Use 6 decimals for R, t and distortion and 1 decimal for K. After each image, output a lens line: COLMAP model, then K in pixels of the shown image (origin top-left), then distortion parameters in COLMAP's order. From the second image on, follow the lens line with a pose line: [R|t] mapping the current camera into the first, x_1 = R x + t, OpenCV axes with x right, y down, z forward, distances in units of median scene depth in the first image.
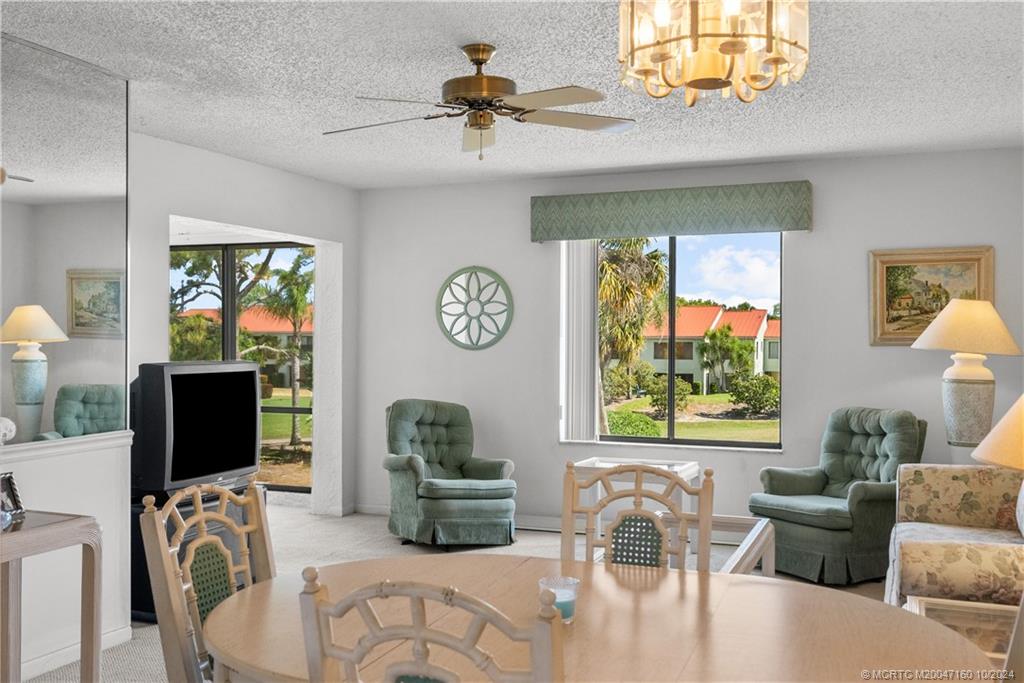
lens RADIAL K [[985.6, 0, 512.1], [0, 985.6, 342.7], [0, 0, 1]] dist [0.003107, 0.000000]
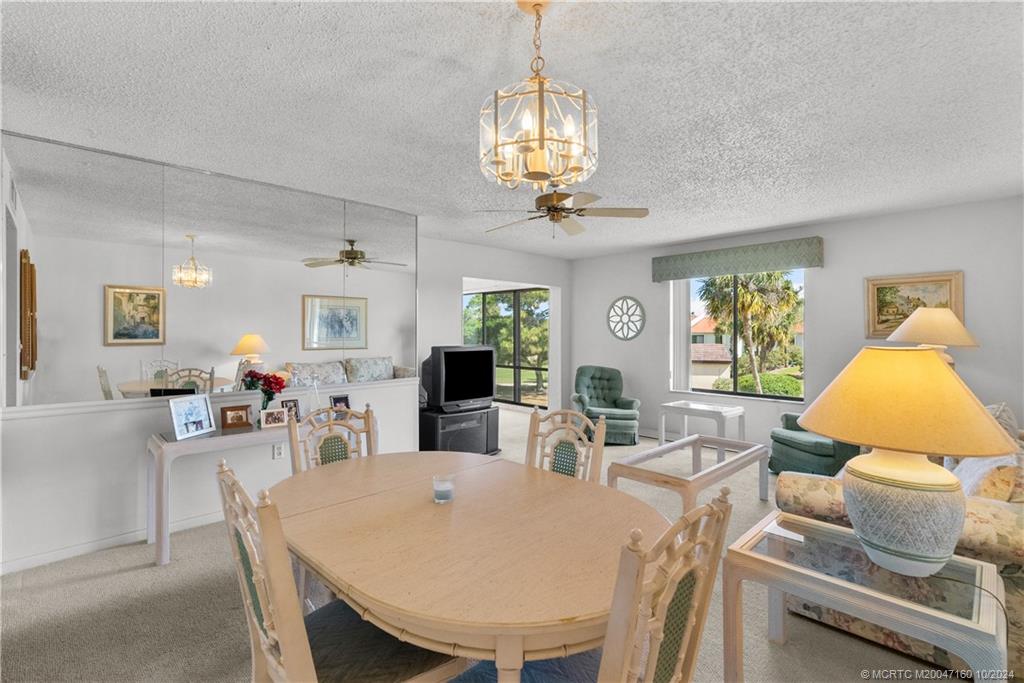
lens RADIAL K [[473.3, 0, 511.4], [0, 473.3, 334.1], [0, 0, 1]] dist [-0.004194, 0.000025]
pose [[0.916007, -0.001823, -0.401159, 0.143012], [0.000142, 0.999991, -0.004220, -0.001112], [0.401163, 0.003809, 0.915999, 0.086767]]
